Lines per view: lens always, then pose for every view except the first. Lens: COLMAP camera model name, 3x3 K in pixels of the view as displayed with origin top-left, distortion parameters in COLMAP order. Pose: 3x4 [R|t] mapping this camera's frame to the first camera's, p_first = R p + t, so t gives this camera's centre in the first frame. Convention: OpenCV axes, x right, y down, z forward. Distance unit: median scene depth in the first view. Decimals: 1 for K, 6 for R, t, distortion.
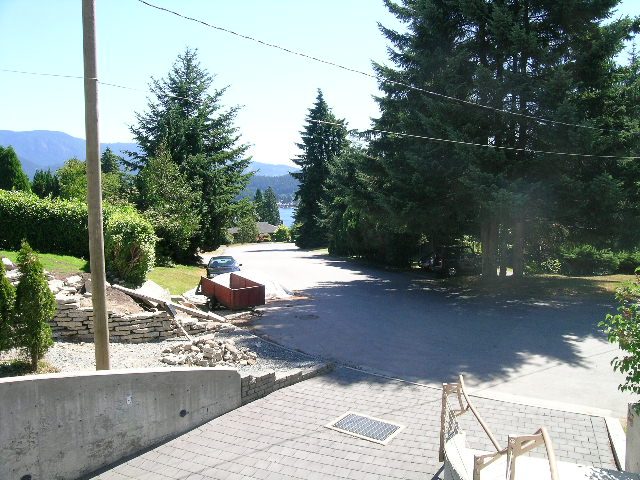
lens RADIAL K [[525.9, 0, 324.3], [0, 525.9, 238.9], [0, 0, 1]] dist [-0.125849, 0.106850]
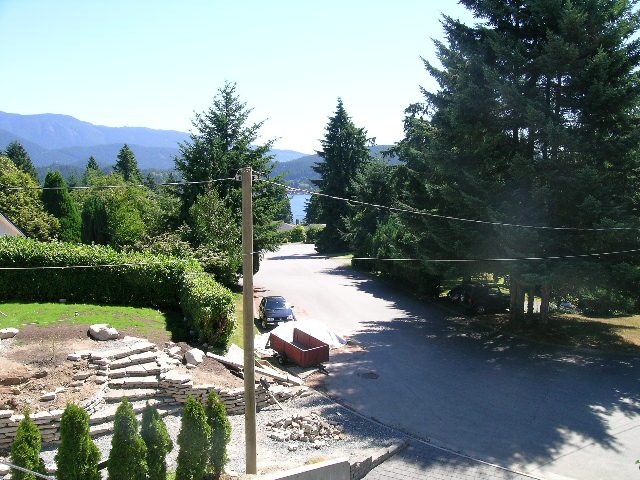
lens RADIAL K [[525.9, 0, 324.3], [0, 525.9, 238.9], [0, 0, 1]] dist [-0.125849, 0.106850]
pose [[0.999890, 0.008659, -0.012043, -0.082113], [-0.008345, 0.999630, 0.025882, -0.125810], [0.012263, -0.025779, 0.999592, -0.101840]]
